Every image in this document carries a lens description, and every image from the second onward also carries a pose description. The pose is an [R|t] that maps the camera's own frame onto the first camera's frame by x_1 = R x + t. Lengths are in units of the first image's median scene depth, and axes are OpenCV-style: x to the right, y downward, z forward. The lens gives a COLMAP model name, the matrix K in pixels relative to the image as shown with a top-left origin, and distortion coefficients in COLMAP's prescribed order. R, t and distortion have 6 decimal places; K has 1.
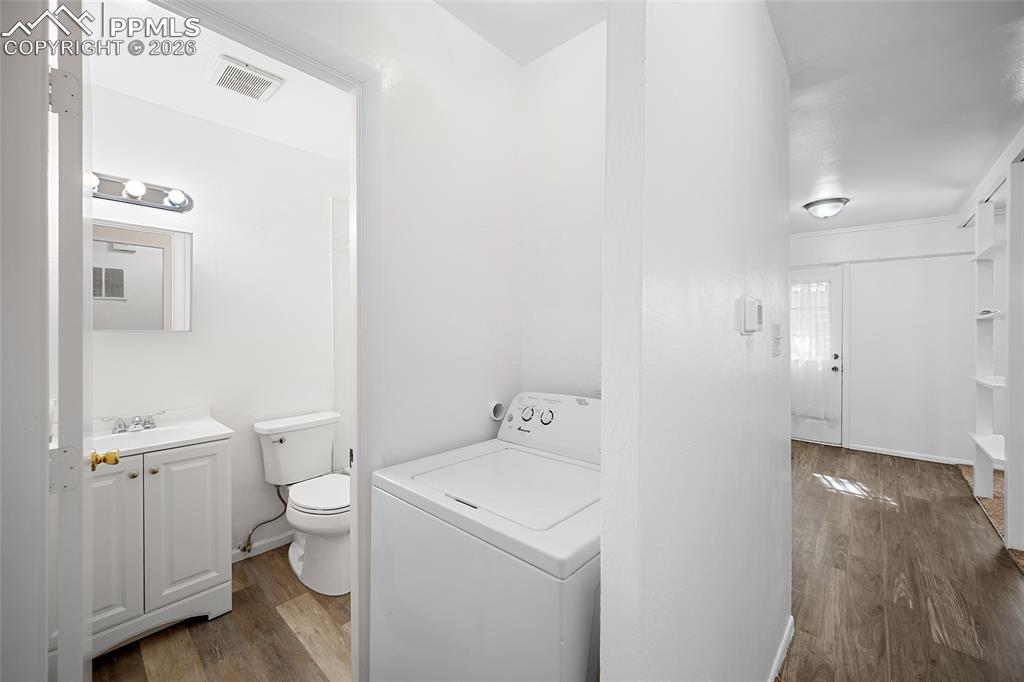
lens RADIAL K [[401.4, 0, 514.7], [0, 401.4, 332.5], [0, 0, 1]] dist [-0.009471, 0.002291]
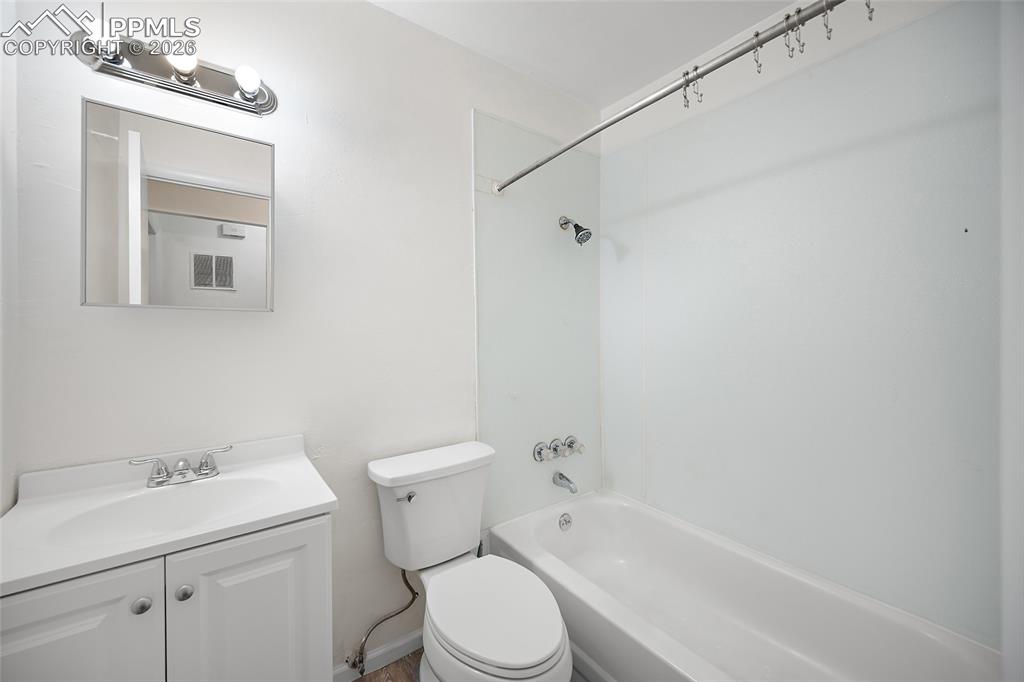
lens RADIAL K [[401.4, 0, 514.1], [0, 401.4, 338.3], [0, 0, 1]] dist [-0.009471, 0.002291]
pose [[0.977944, 0.003920, -0.208832, -0.308878], [-0.001200, 0.999913, 0.013149, 0.027166], [0.208865, -0.012608, 0.977863, 0.453685]]
